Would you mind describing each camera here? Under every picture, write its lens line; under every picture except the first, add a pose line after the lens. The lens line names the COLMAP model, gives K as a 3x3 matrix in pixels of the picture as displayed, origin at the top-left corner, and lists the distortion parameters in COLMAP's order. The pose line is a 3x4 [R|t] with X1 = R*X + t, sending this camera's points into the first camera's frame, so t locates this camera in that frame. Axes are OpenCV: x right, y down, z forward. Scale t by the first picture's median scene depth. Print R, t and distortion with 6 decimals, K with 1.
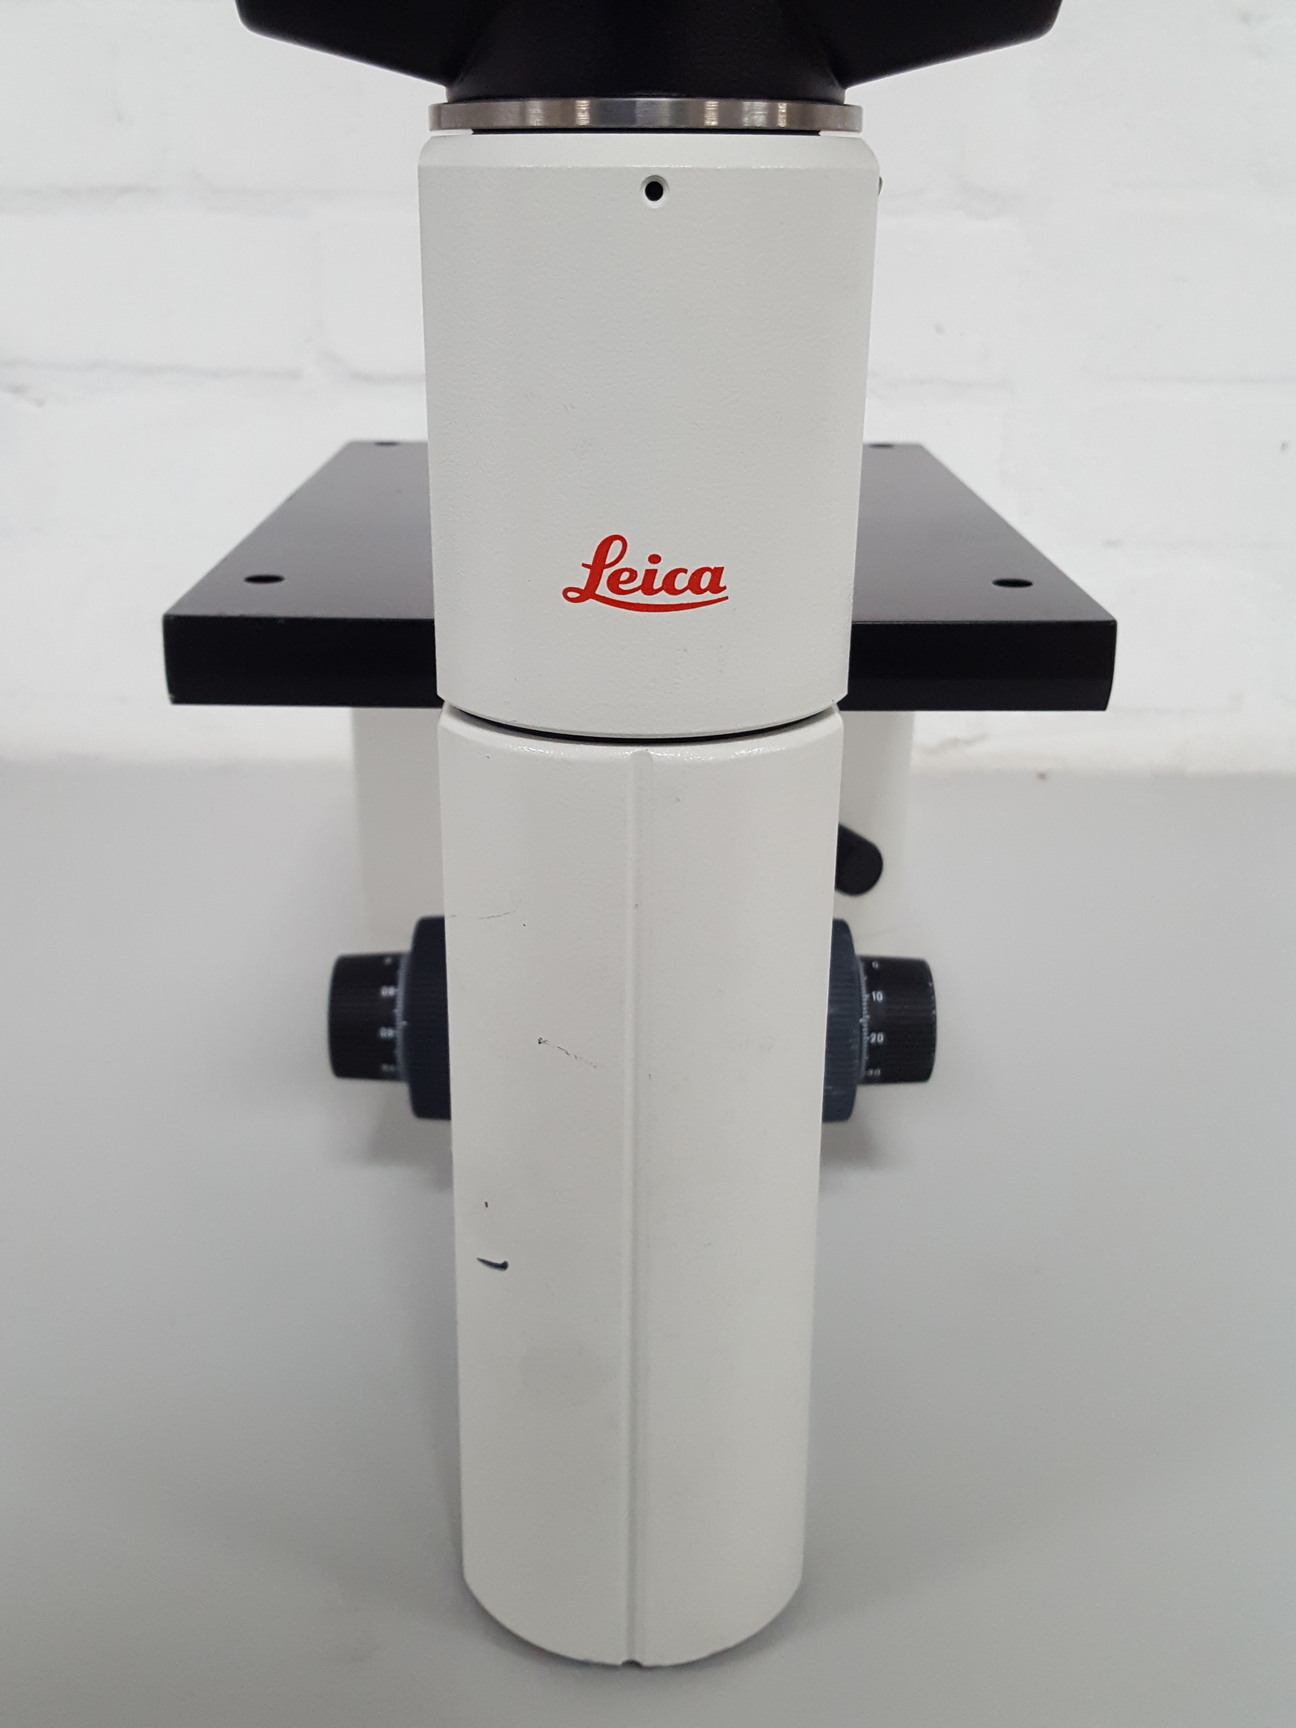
lens RADIAL K [[1405.3, 0, 648.0], [0, 1405.3, 864.0], [0, 0, 1]] dist [0.128075, -0.181360]
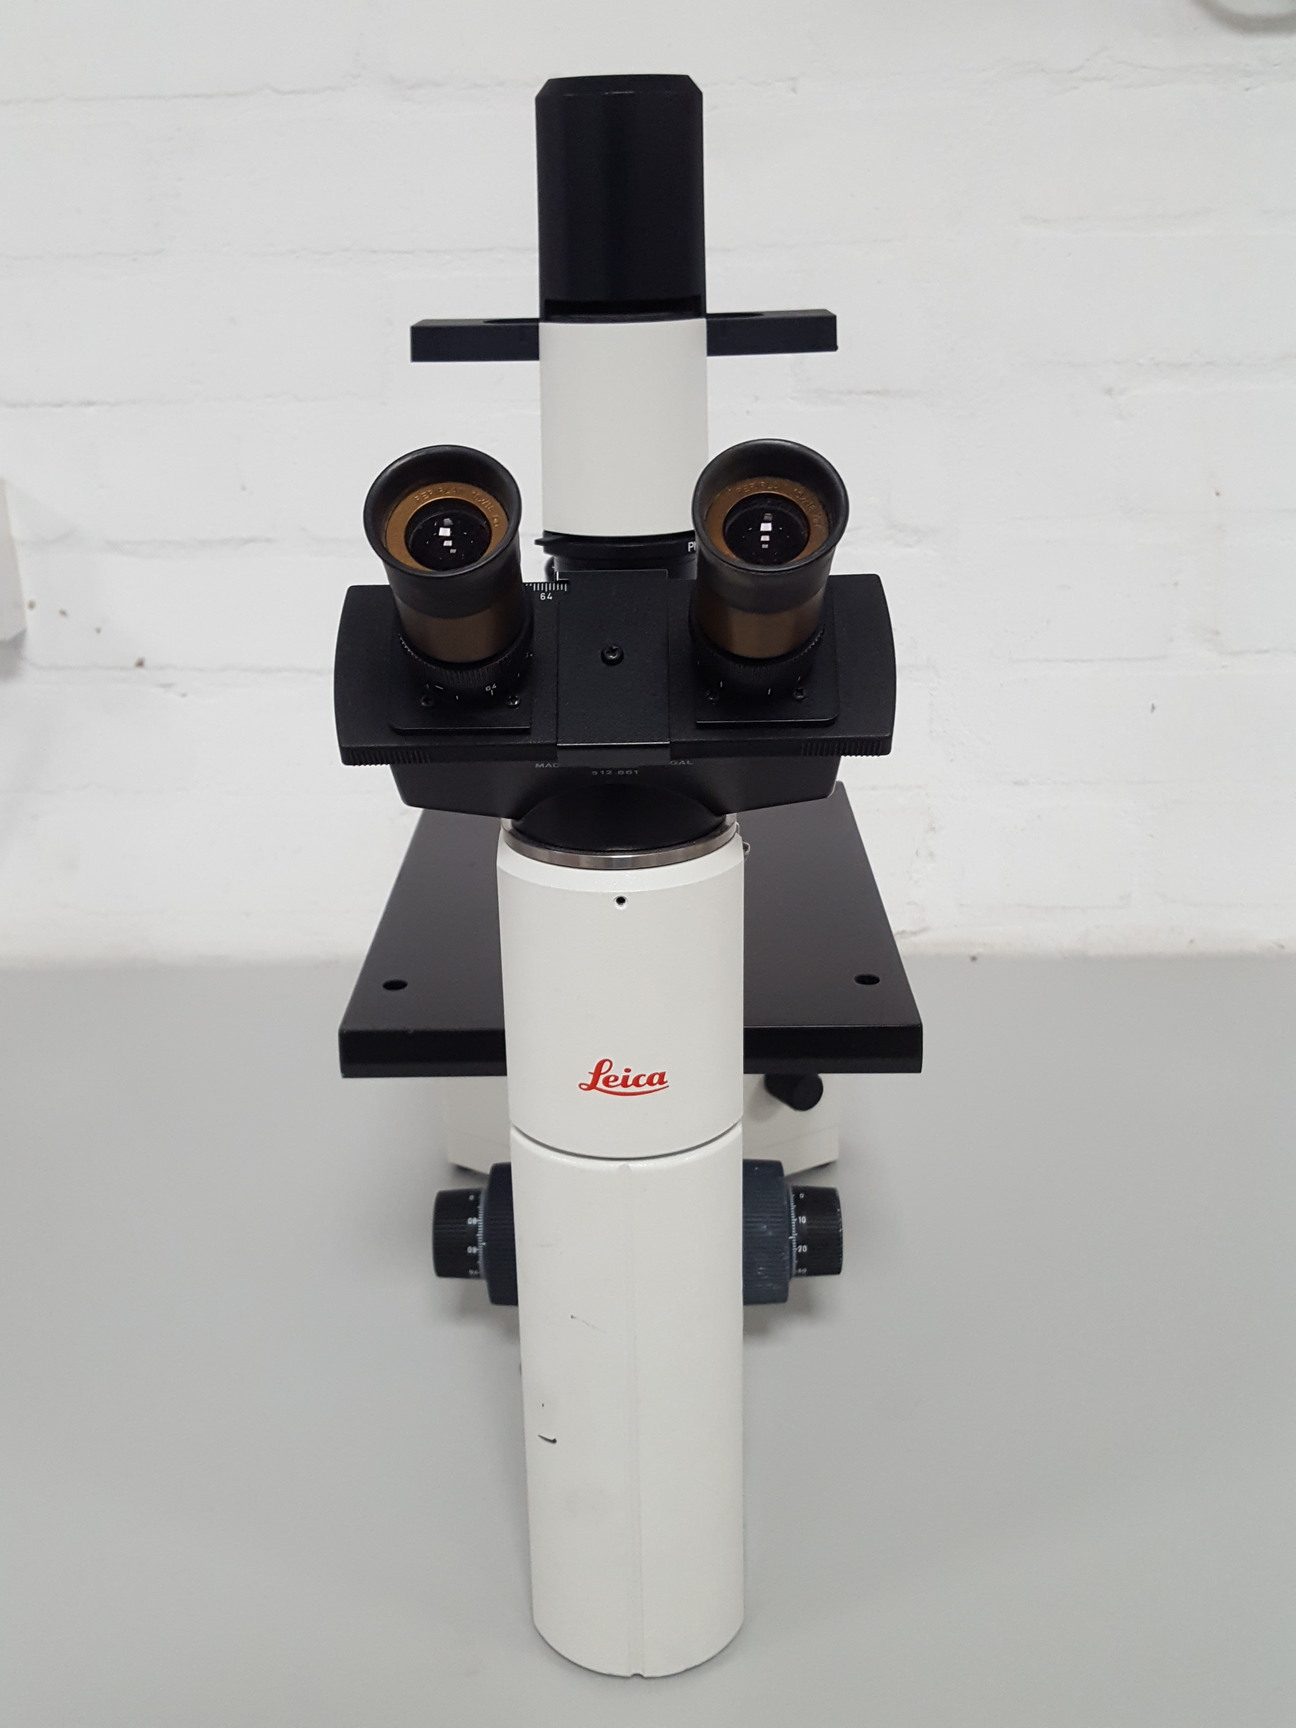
lens RADIAL K [[1428.3, 0, 648.0], [0, 1428.3, 864.0], [0, 0, 1]] dist [0.135823, -0.169491]
pose [[0.999286, -0.021971, -0.030736, 0.055711], [0.022199, 0.999728, 0.007101, -0.293219], [0.030572, -0.007778, 0.999502, -0.510933]]
